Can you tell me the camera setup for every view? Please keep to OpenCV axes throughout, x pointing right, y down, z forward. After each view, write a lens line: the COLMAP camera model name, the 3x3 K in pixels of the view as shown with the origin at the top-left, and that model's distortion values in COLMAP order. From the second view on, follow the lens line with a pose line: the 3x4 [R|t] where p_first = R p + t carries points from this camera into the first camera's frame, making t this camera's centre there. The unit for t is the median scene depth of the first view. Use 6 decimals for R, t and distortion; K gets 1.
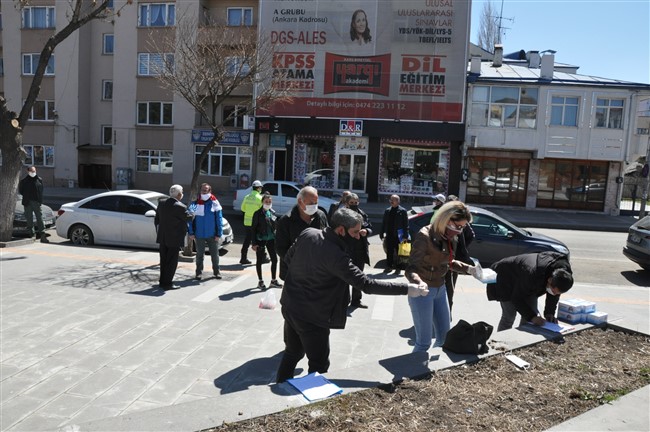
lens RADIAL K [[512.6, 0, 326.1], [0, 512.6, 217.3], [0, 0, 1]] dist [-0.154419, 0.115008]
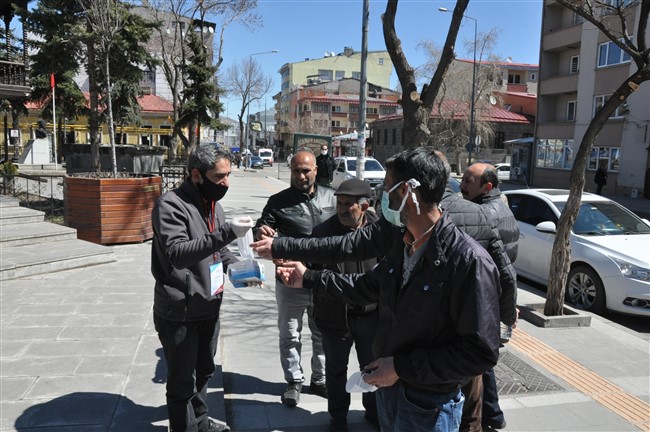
lens RADIAL K [[512.6, 0, 327.1], [0, 512.6, 216.1], [0, 0, 1]] dist [-0.154419, 0.115008]
pose [[0.379909, 0.086919, -0.920931, 0.083789], [-0.118397, 0.991956, 0.044780, -0.014152], [0.917416, 0.092023, 0.387144, 0.507328]]
